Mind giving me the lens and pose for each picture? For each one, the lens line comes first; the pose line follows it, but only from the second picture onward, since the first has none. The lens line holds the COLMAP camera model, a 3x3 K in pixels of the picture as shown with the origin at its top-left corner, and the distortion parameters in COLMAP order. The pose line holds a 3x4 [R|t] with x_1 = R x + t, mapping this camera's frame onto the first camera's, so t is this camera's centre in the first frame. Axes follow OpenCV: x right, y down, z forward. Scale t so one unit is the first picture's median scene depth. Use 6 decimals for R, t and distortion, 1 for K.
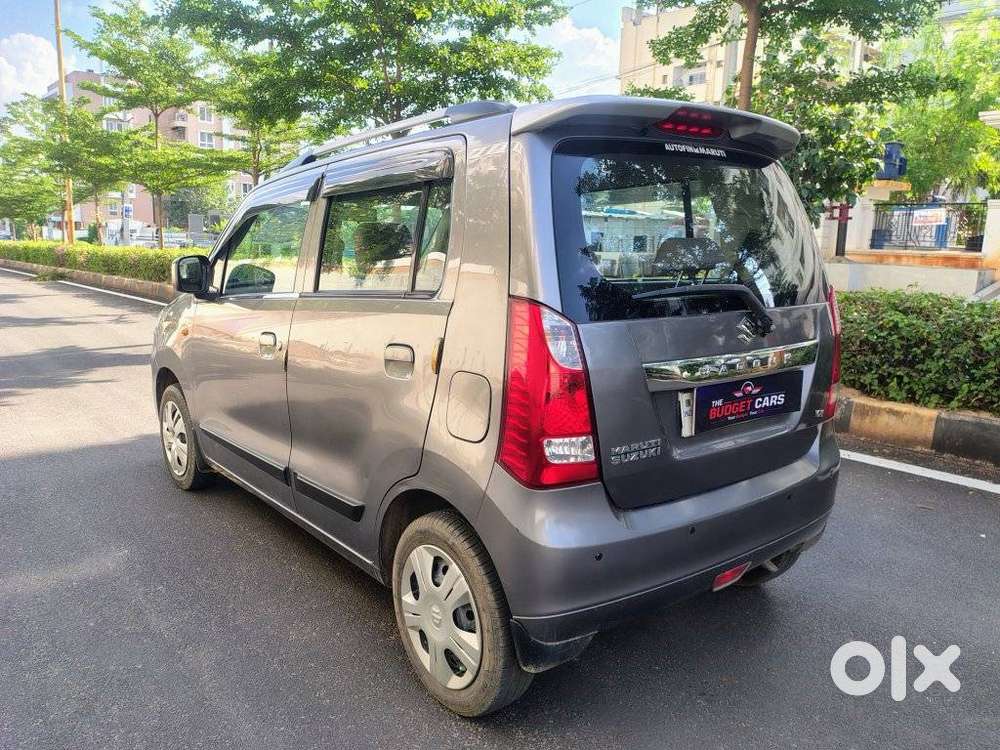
lens RADIAL K [[778.1, 0, 506.5], [0, 778.1, 375.2], [0, 0, 1]] dist [0.057476, -0.092855]
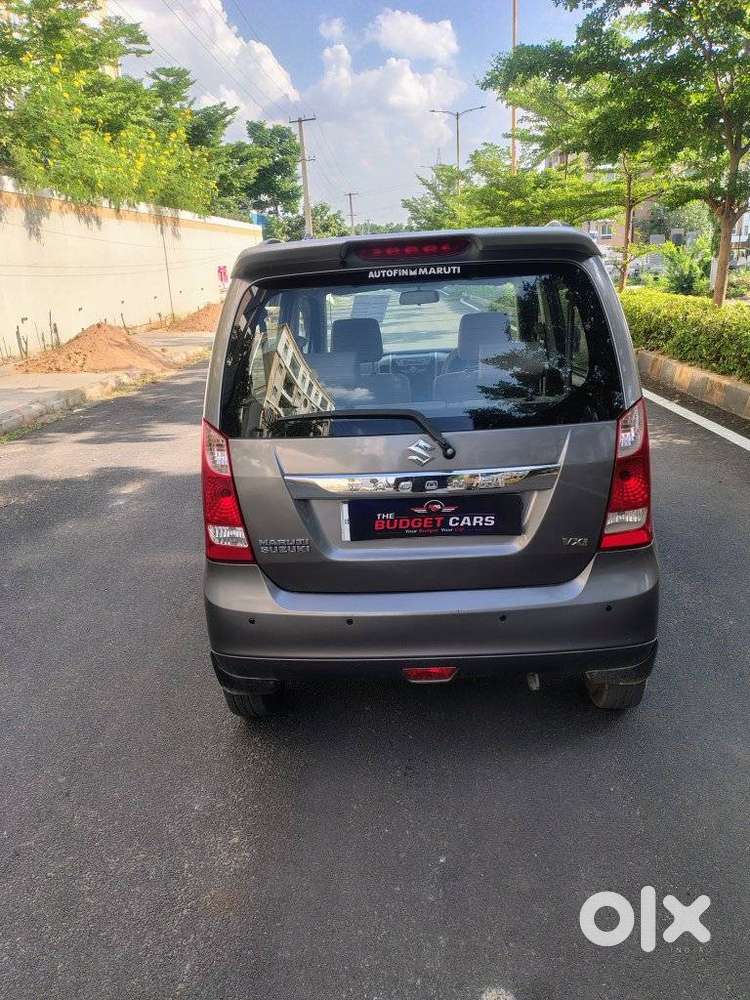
lens RADIAL K [[778.1, 0, 383.2], [0, 778.1, 513.4], [0, 0, 1]] dist [0.057476, -0.092855]
pose [[0.747519, 0.149655, -0.647162, 0.532685], [-0.053848, 0.984735, 0.165520, -0.081462], [0.662054, -0.088881, 0.744167, 0.100215]]
